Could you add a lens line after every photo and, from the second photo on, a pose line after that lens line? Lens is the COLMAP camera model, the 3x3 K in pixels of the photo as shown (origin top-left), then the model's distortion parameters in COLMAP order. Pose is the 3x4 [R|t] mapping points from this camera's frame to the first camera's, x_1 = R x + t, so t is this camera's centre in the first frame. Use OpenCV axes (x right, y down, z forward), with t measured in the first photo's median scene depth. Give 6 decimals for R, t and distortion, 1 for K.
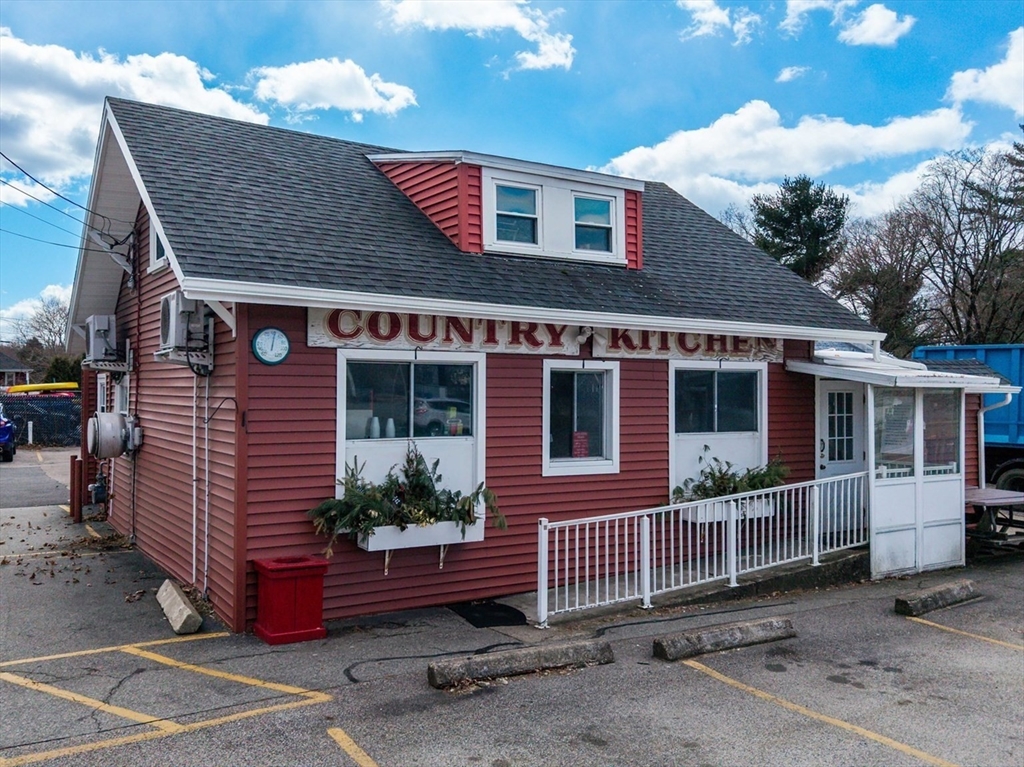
lens RADIAL K [[920.2, 0, 497.4], [0, 920.2, 381.5], [0, 0, 1]] dist [0.086587, -0.179829]
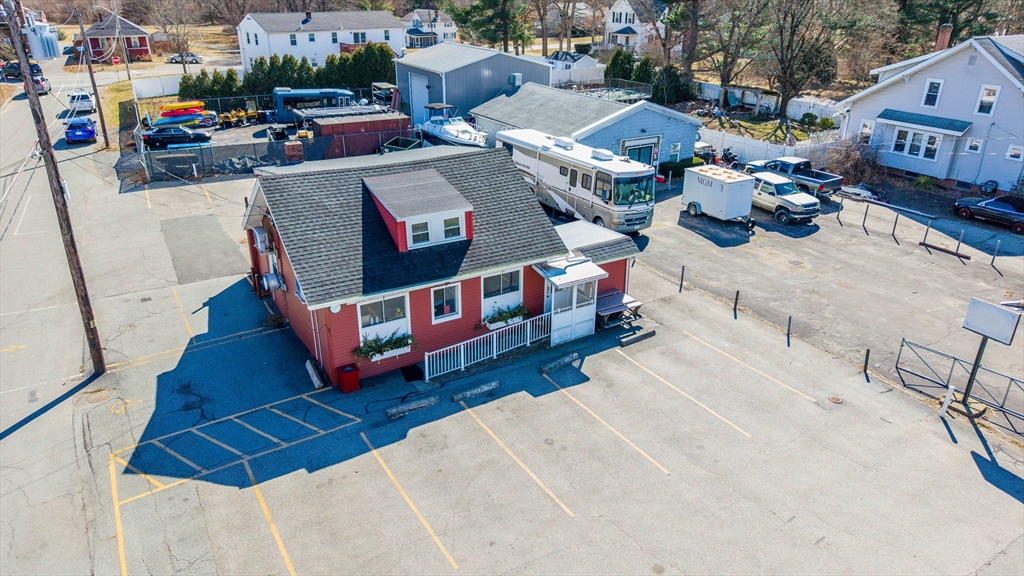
lens RADIAL K [[682.9, 0, 508.1], [0, 682.9, 290.4], [0, 0, 1]] dist [0.101533, -0.155464]
pose [[0.999991, 0.000177, 0.004247, 0.274749], [-0.001904, 0.911848, 0.410524, -0.866316], [-0.003800, -0.410529, 0.911840, -0.915855]]
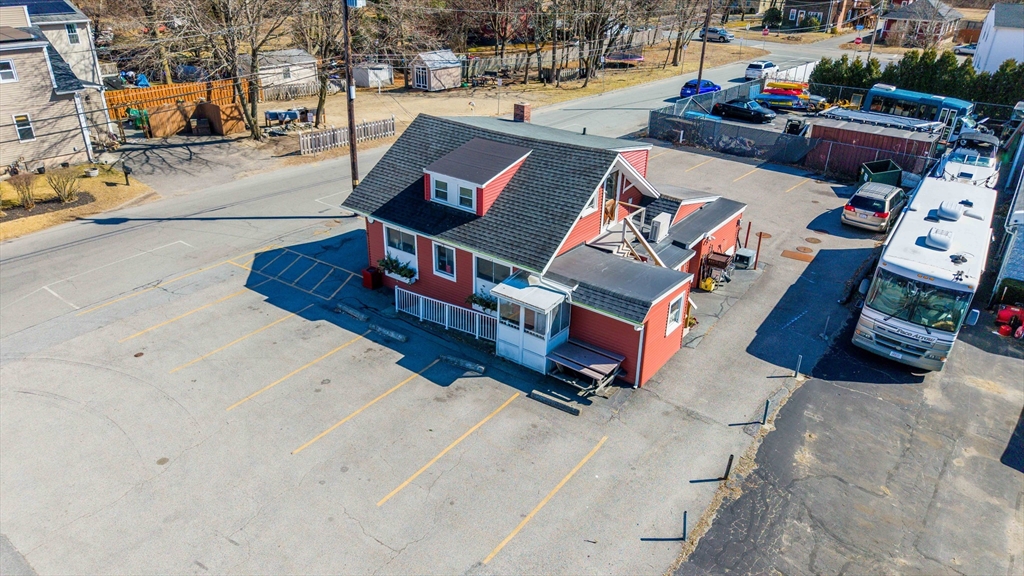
lens RADIAL K [[683.3, 0, 512.0], [0, 683.3, 288.0], [0, 0, 1]] dist [0.013415, -0.004237]
pose [[0.378145, 0.410916, -0.829551, 2.109867], [-0.013225, 0.898395, 0.438990, -0.887132], [0.925652, -0.155031, 0.345158, 0.405613]]
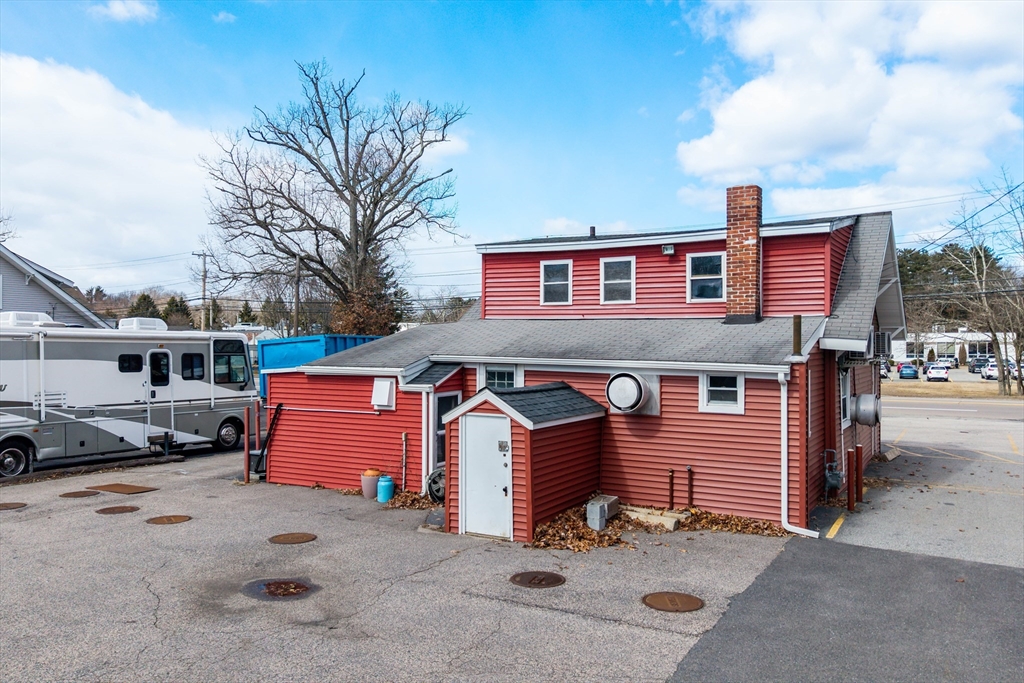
lens RADIAL K [[807.7, 0, 516.1], [0, 807.7, 358.0], [0, 0, 1]] dist [0.003499, -0.003790]
pose [[-0.492520, -0.022436, 0.870012, -1.553912], [-0.011941, 0.999748, 0.019022, -0.054600], [-0.870219, -0.001020, -0.492664, 2.631090]]
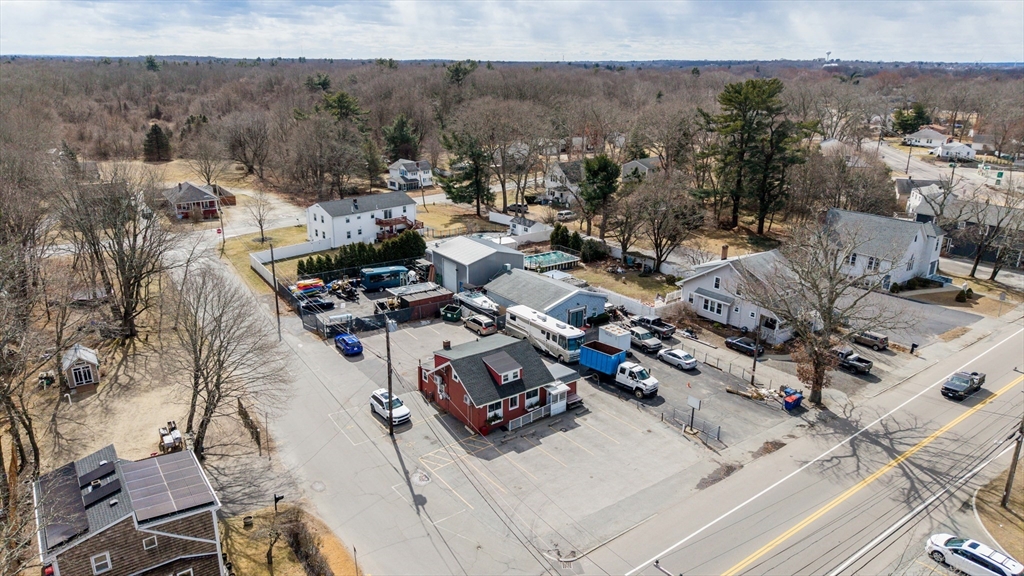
lens RADIAL K [[682.9, 0, 508.1], [0, 682.9, 290.4], [0, 0, 1]] dist [0.101533, -0.155464]
pose [[0.994962, -0.026682, 0.096636, -0.503198], [-0.005461, 0.948077, 0.317993, -2.752752], [-0.100103, -0.316918, 0.943155, -4.258420]]
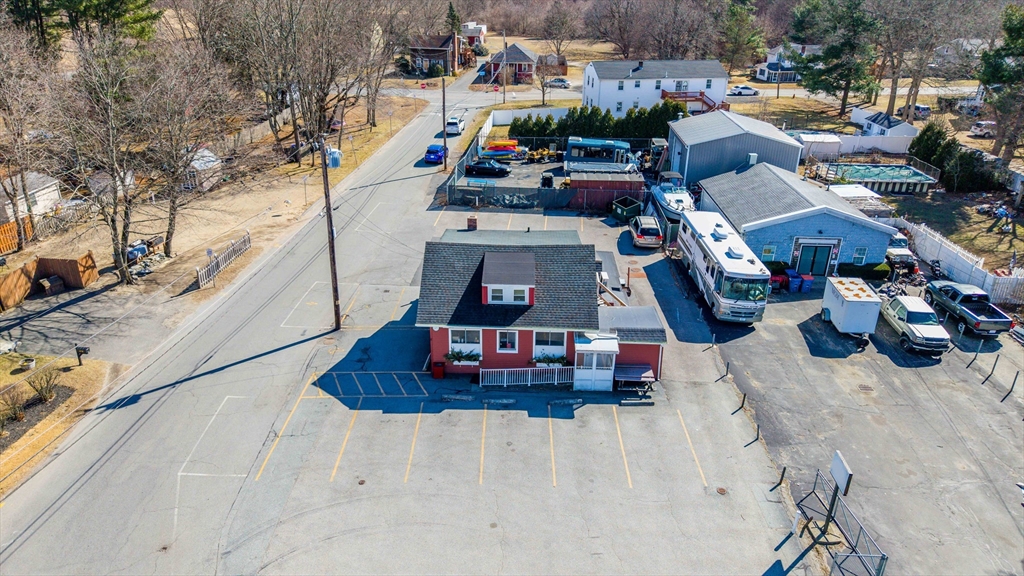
lens RADIAL K [[682.9, 0, 508.1], [0, 682.9, 290.4], [0, 0, 1]] dist [0.101533, -0.155464]
pose [[0.844389, 0.228898, -0.484369, 1.628316], [-0.005984, 0.908101, 0.418709, -1.559860], [0.535698, -0.350655, 0.768160, -1.435005]]
